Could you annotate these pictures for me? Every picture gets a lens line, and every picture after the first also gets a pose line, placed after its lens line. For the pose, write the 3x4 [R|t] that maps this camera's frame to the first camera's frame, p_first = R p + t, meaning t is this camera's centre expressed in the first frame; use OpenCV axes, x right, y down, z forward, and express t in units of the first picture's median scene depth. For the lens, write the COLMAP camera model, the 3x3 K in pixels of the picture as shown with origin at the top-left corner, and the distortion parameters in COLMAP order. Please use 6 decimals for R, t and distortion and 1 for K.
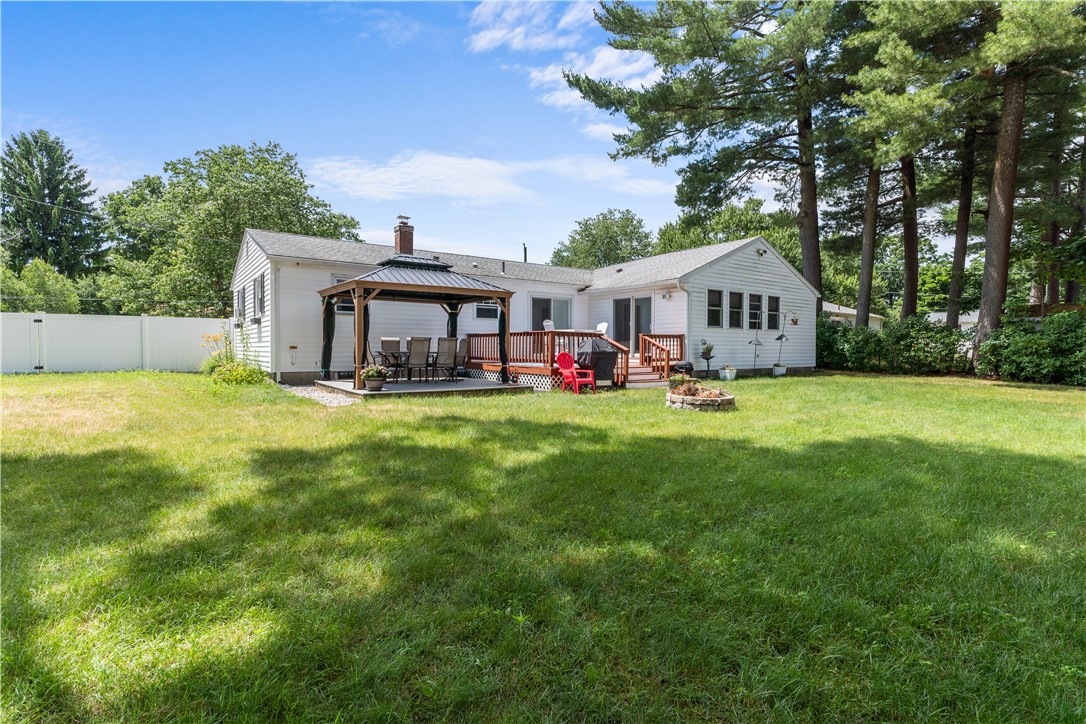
lens RADIAL K [[535.4, 0, 538.5], [0, 535.4, 360.9], [0, 0, 1]] dist [0.000814, -0.000464]
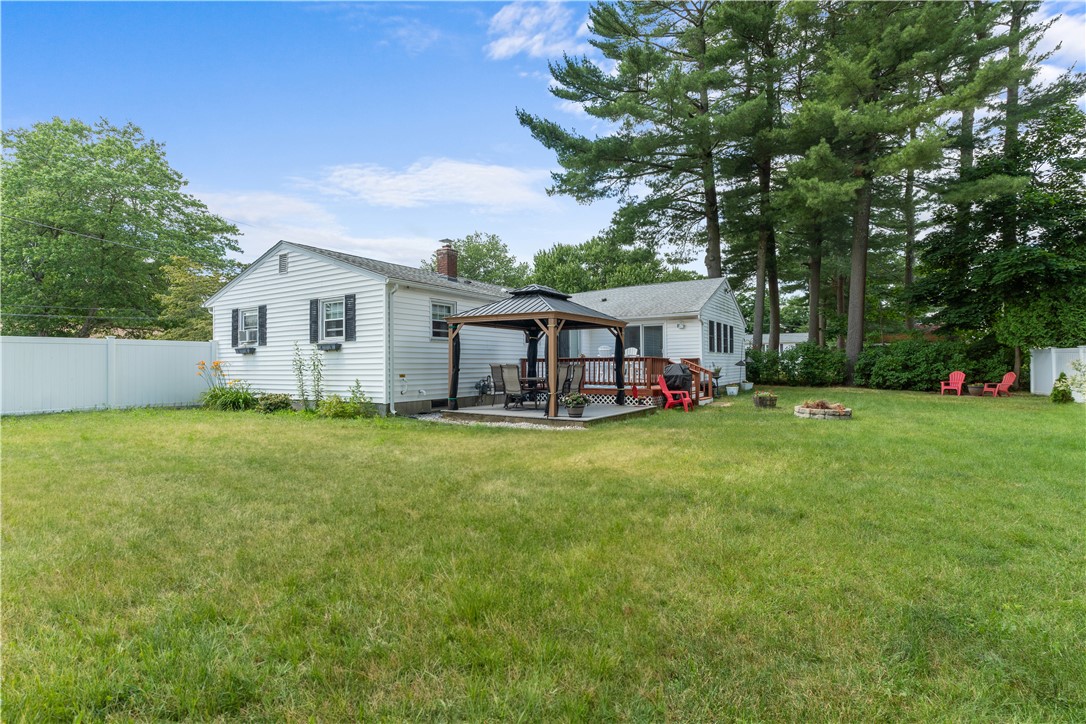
lens RADIAL K [[535.4, 0, 538.5], [0, 535.4, 360.9], [0, 0, 1]] dist [0.000814, -0.000464]
pose [[0.927383, -0.009085, 0.374004, -0.395863], [0.020810, 0.999410, -0.027324, -0.013890], [-0.373535, 0.033123, 0.927024, 0.018261]]
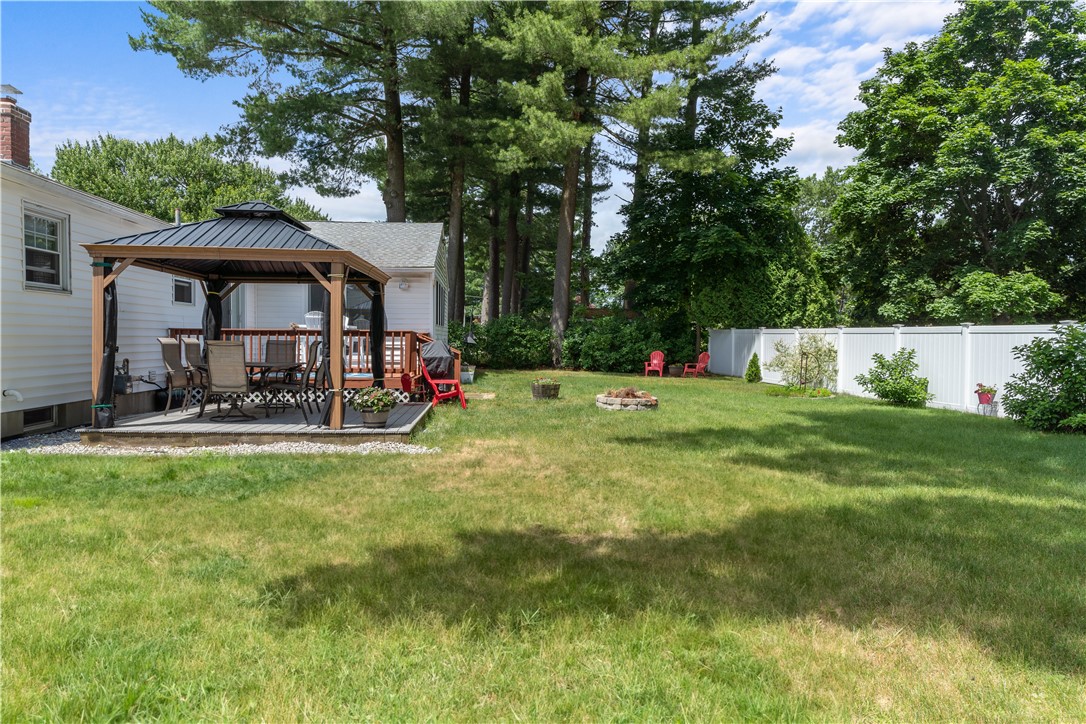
lens RADIAL K [[720.5, 0, 540.7], [0, 720.5, 364.3], [0, 0, 1]] dist [-0.003743, -0.001371]
pose [[0.501266, -0.032572, 0.864680, -0.505152], [0.017228, 0.999469, 0.027662, -0.021699], [-0.865122, 0.001031, 0.501561, 0.213971]]
